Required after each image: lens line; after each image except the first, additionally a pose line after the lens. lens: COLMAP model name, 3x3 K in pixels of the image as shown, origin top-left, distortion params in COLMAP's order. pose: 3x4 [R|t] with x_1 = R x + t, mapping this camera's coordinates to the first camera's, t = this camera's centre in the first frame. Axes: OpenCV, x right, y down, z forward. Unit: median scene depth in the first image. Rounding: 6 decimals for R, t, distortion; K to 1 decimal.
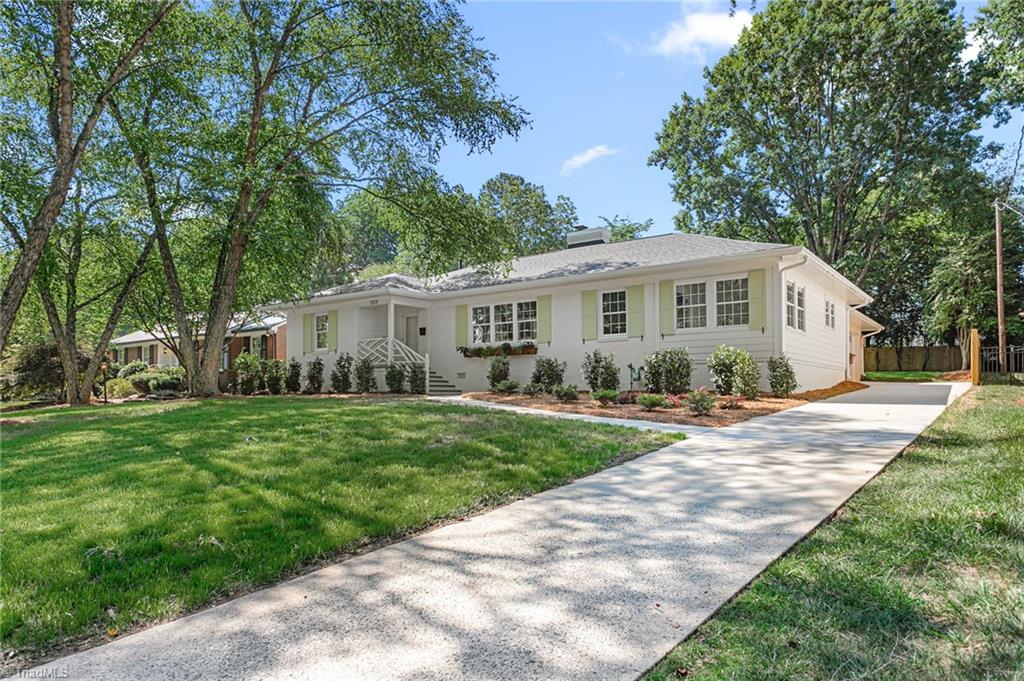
lens RADIAL K [[708.8, 0, 510.6], [0, 708.8, 336.7], [0, 0, 1]] dist [-0.005270, 0.000072]
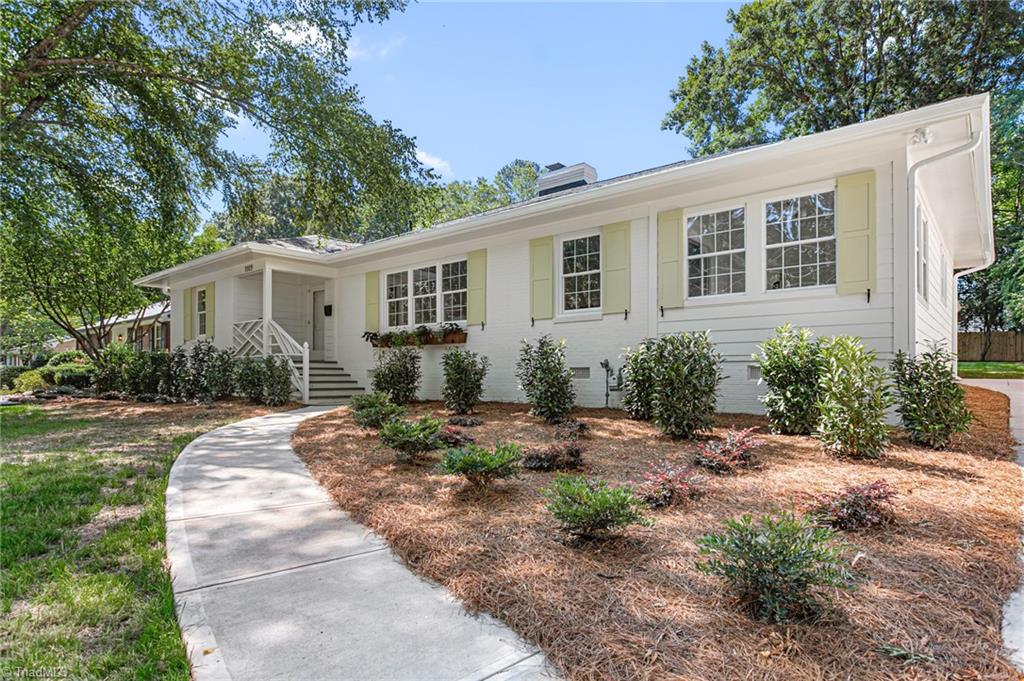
lens RADIAL K [[596.2, 0, 511.2], [0, 596.2, 337.5], [0, 0, 1]] dist [0.010725, 0.000046]
pose [[0.997589, -0.000421, -0.069391, 0.112438], [0.001823, 0.999795, 0.020141, 0.008763], [0.069368, -0.020219, 0.997386, 0.458294]]
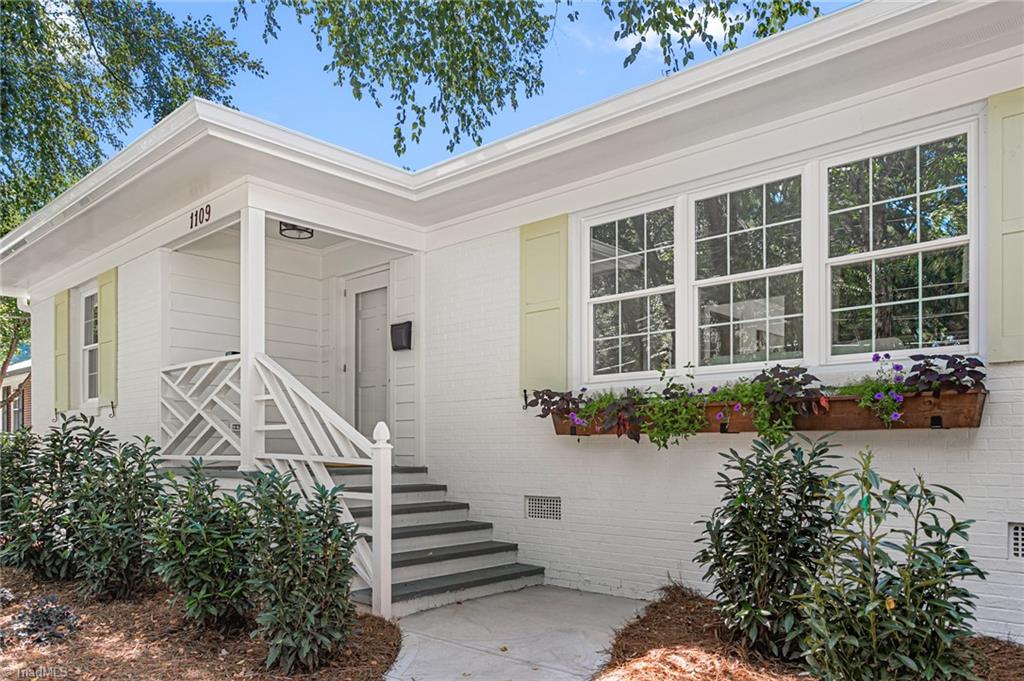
lens RADIAL K [[741.3, 0, 514.3], [0, 741.3, 400.7], [0, 0, 1]] dist [-0.003660, 0.003059]
pose [[0.996496, -0.000893, -0.083638, -0.061956], [0.002553, 0.999802, 0.019736, 0.013398], [0.083604, -0.019880, 0.996301, 0.791482]]
